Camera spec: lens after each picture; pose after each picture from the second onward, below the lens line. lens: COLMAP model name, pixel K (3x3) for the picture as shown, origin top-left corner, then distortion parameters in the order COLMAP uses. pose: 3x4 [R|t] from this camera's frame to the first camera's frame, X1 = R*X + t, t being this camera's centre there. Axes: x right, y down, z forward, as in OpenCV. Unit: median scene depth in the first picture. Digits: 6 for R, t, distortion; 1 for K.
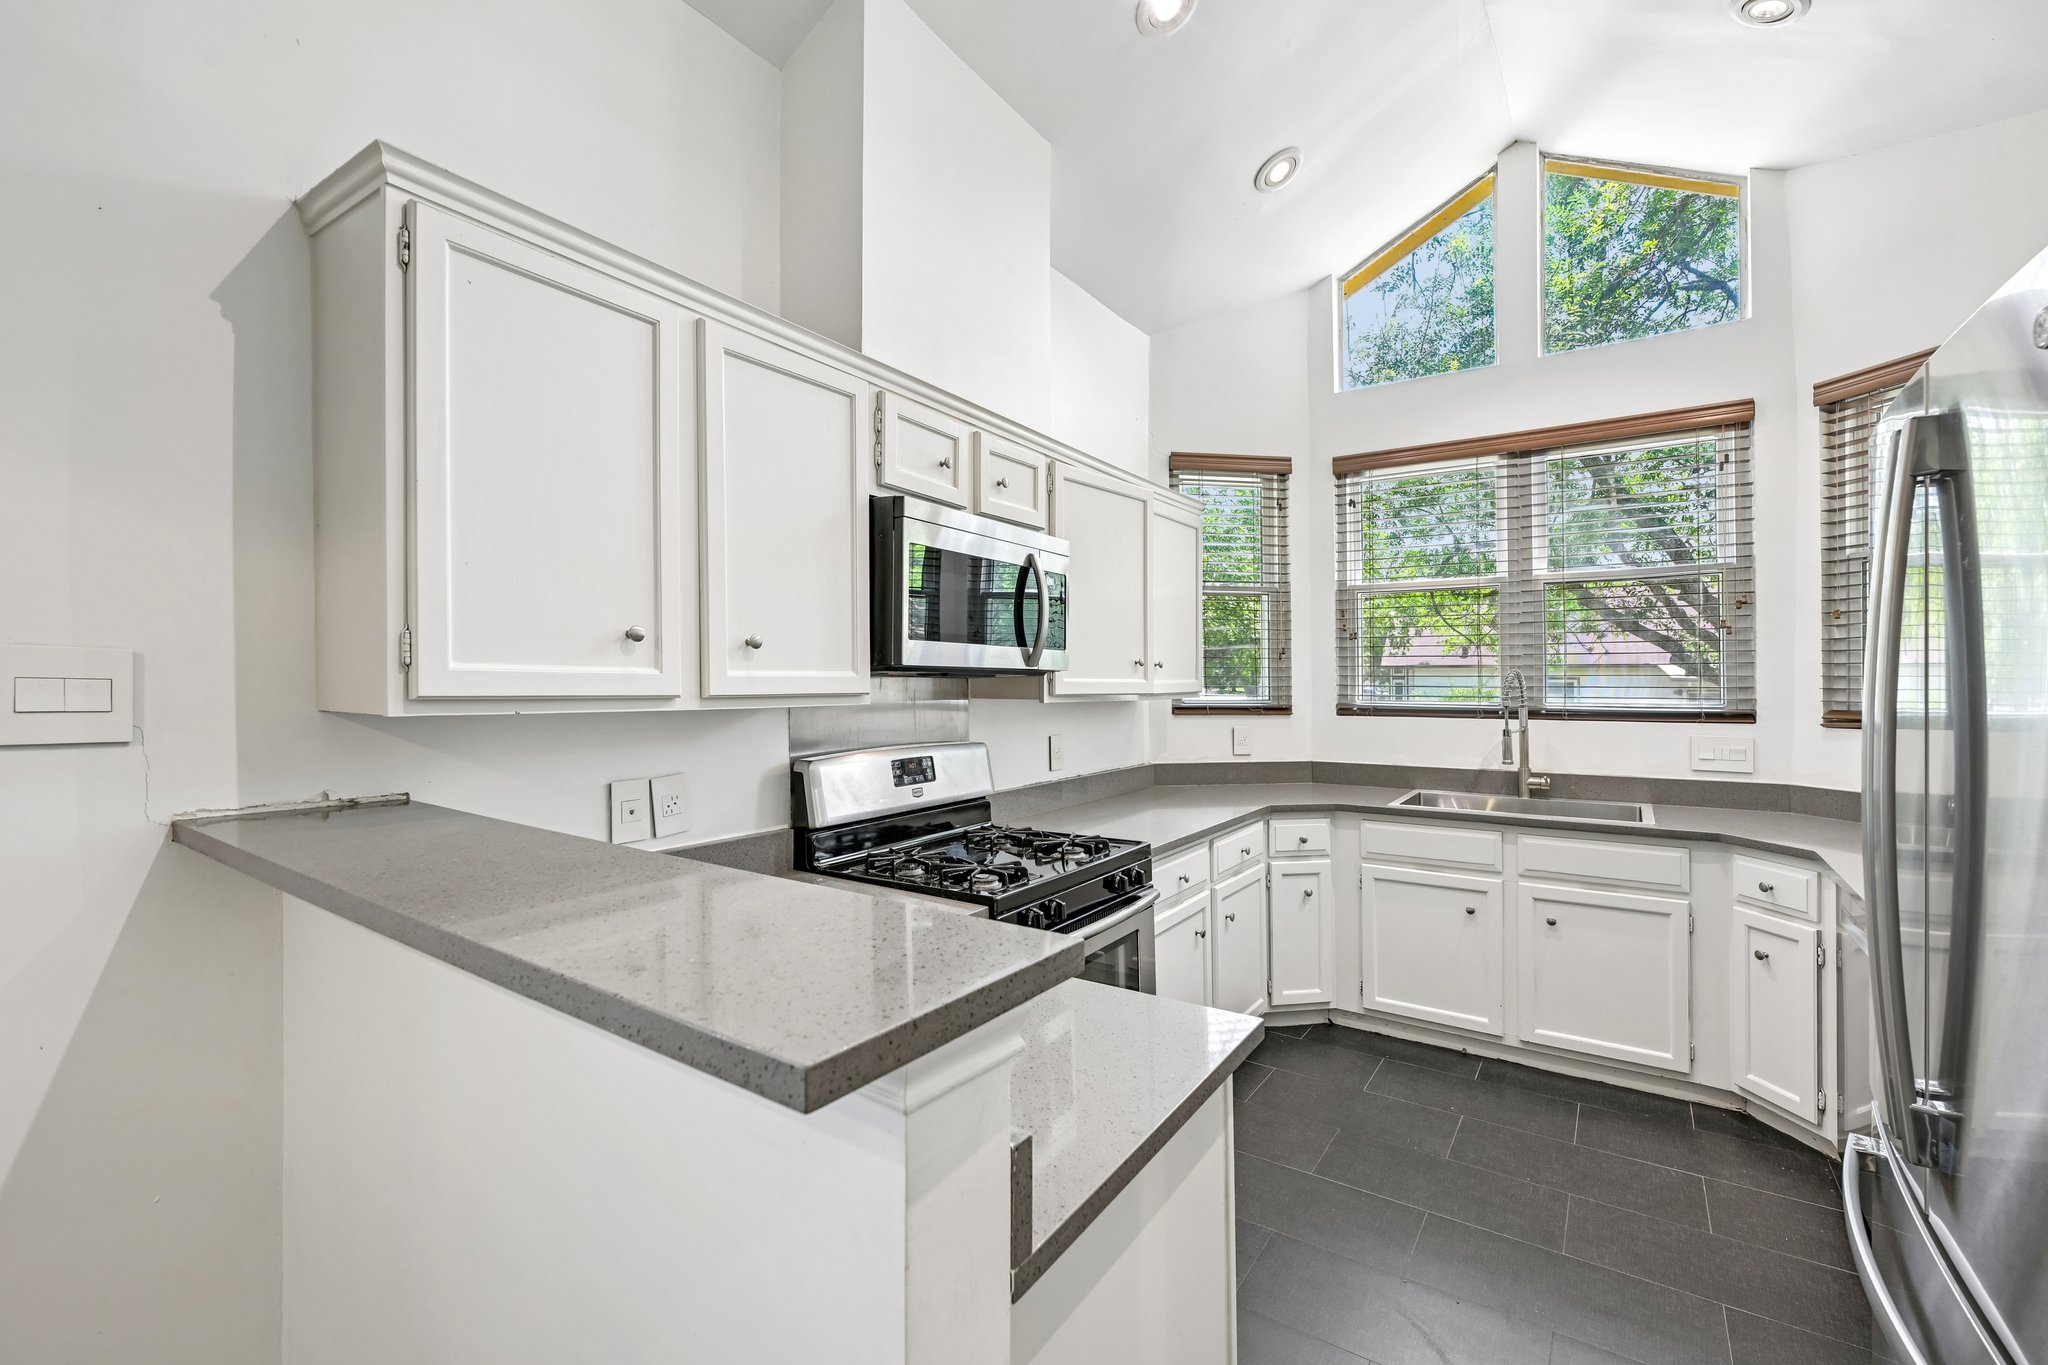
lens RADIAL K [[881.7, 0, 1003.7], [0, 881.7, 679.8], [0, 0, 1]] dist [0.001382, 0.000748]
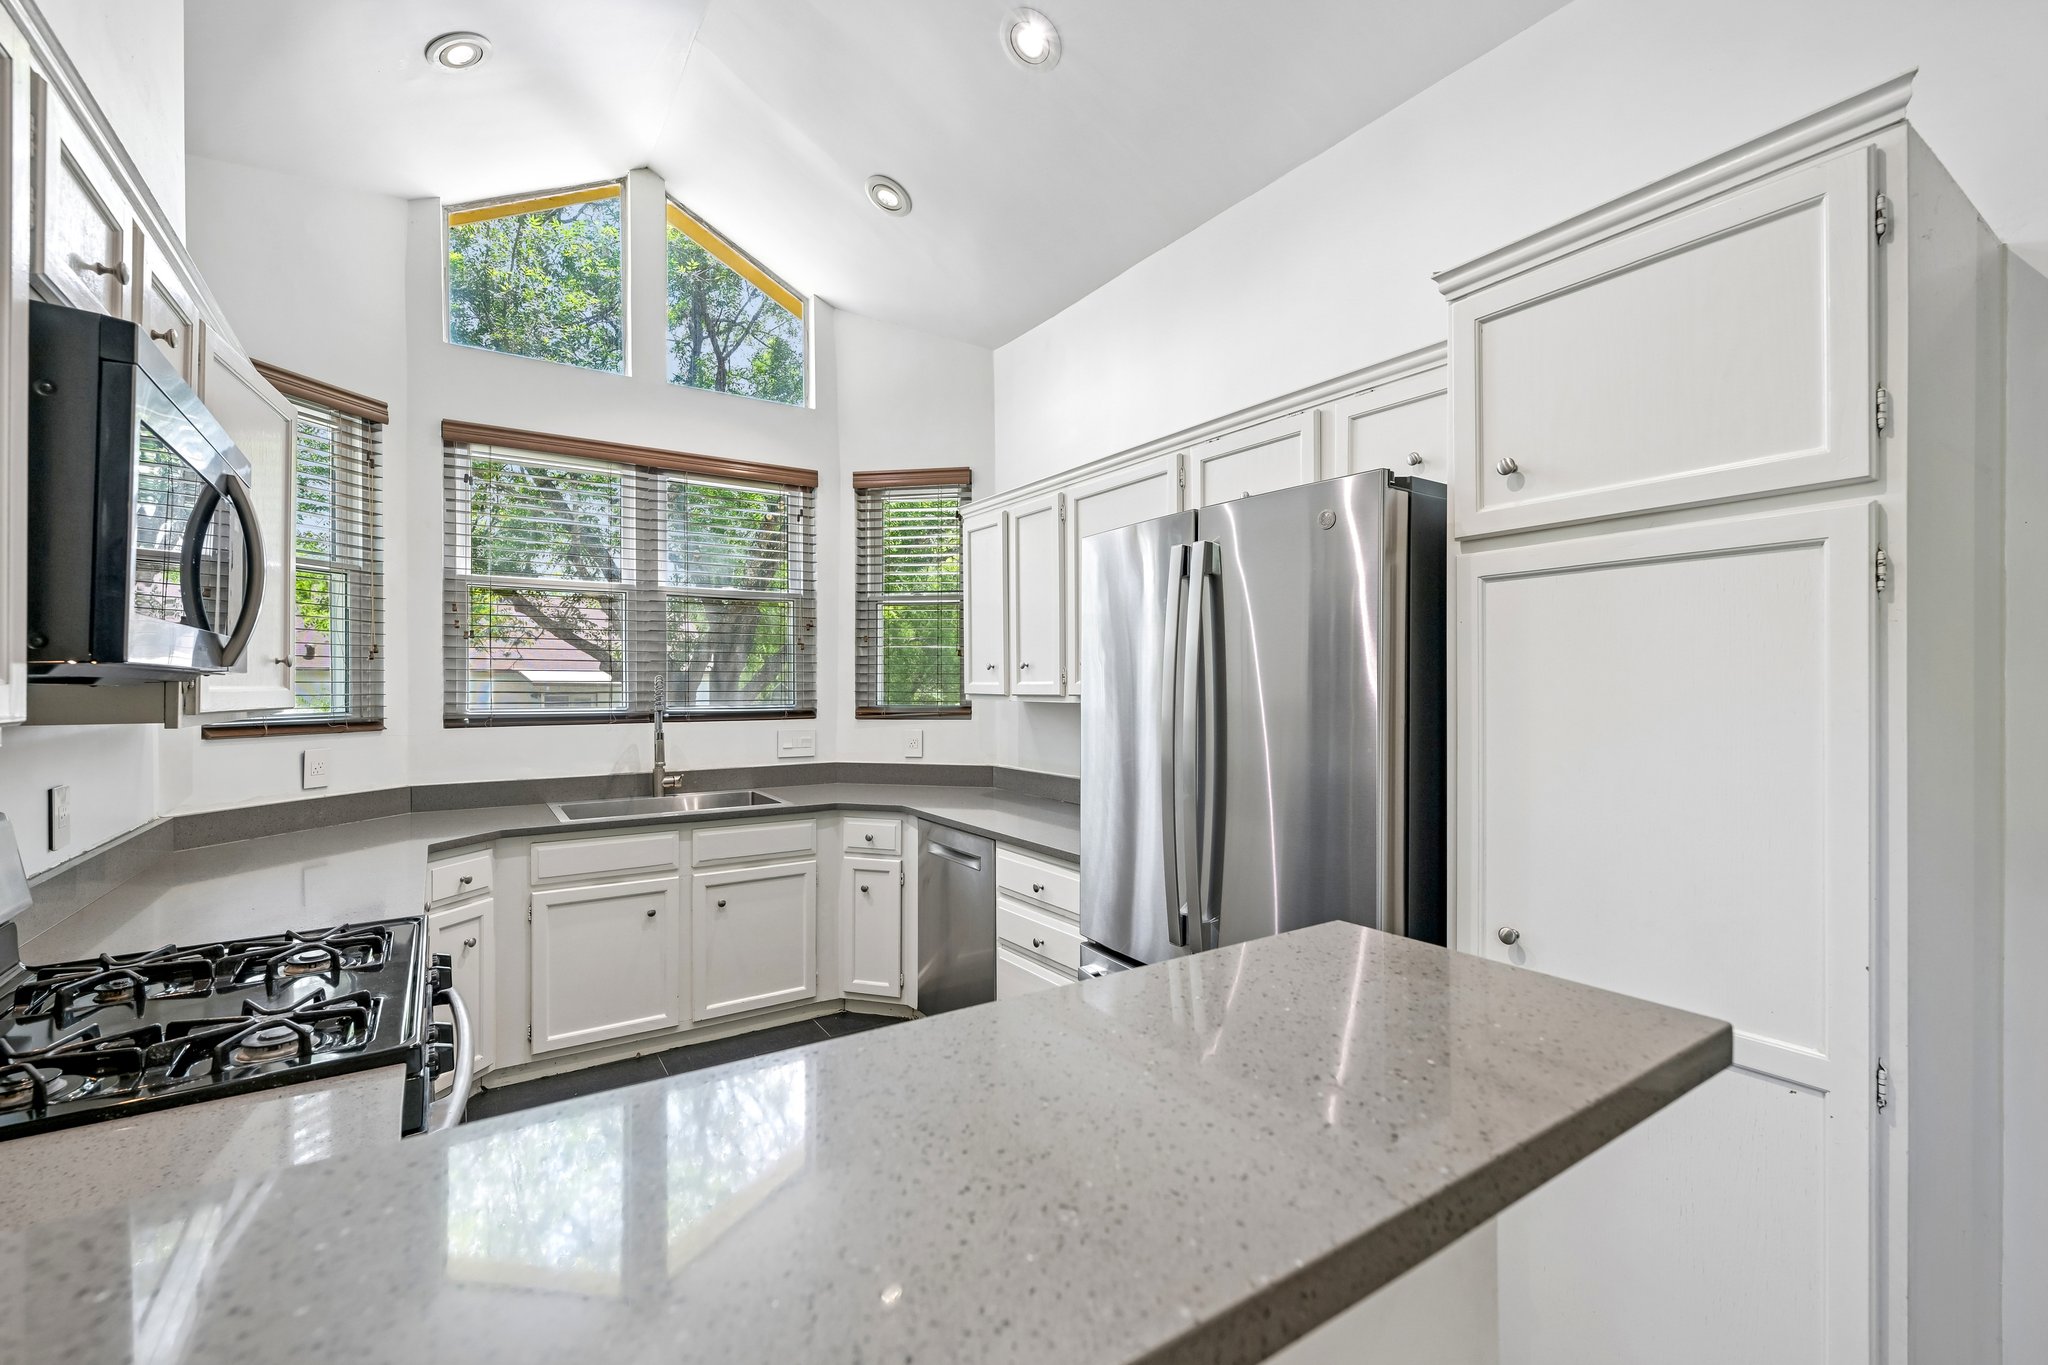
lens RADIAL K [[881.7, 0, 1027.2], [0, 881.7, 686.9], [0, 0, 1]] dist [0.001382, 0.000748]
pose [[0.358267, -0.003535, 0.933612, -0.241373], [0.000619, 0.999994, 0.003549, -0.001659], [-0.933619, -0.000693, 0.358267, 0.215541]]
